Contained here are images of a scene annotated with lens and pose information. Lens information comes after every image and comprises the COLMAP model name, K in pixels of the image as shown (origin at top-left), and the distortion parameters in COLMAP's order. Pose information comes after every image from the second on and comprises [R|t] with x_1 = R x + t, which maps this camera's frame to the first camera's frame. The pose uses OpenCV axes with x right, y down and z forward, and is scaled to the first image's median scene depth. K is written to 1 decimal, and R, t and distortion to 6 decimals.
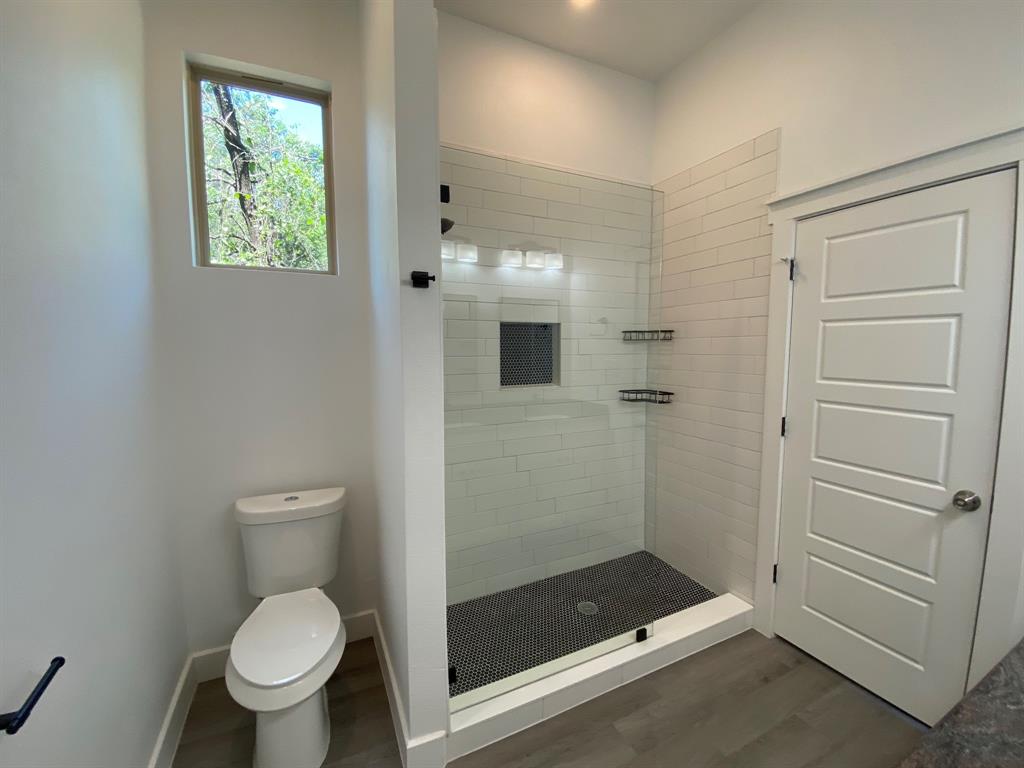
lens RADIAL K [[416.3, 0, 505.2], [0, 416.3, 383.6], [0, 0, 1]] dist [-0.008227, -0.008237]
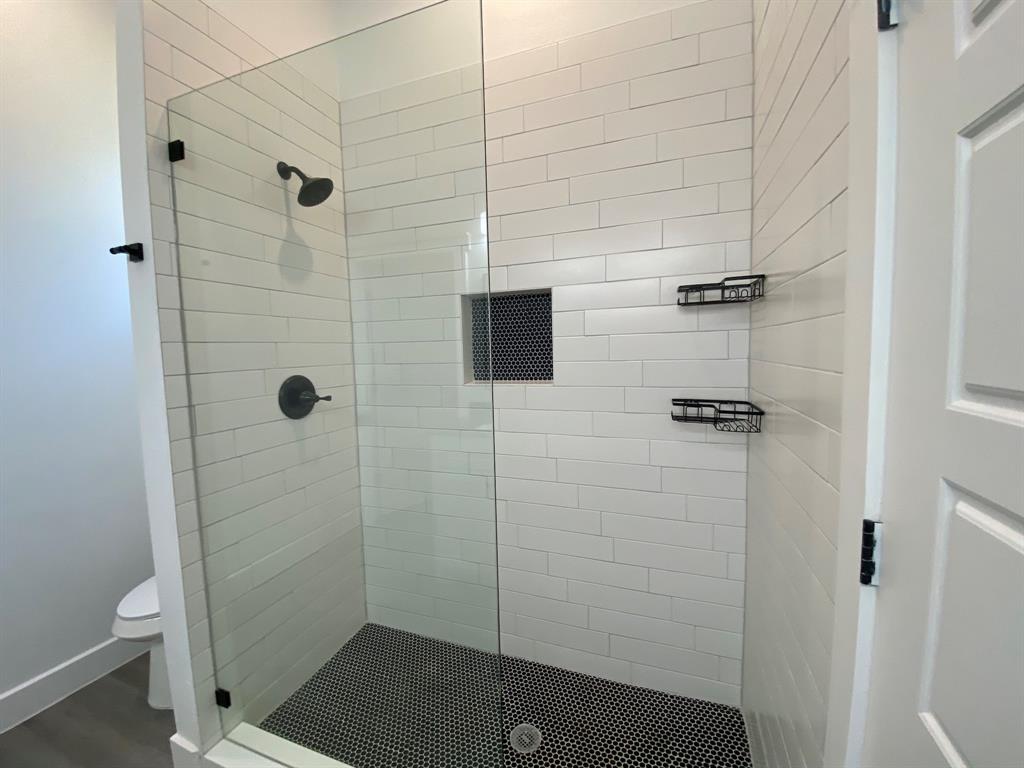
lens RADIAL K [[416.3, 0, 512.1], [0, 416.3, 386.1], [0, 0, 1]] dist [-0.008227, -0.008237]
pose [[0.707351, 0.043948, -0.705495, 0.549274], [-0.032377, 0.999032, 0.029771, -0.010024], [0.706121, 0.001783, 0.708089, 0.493737]]
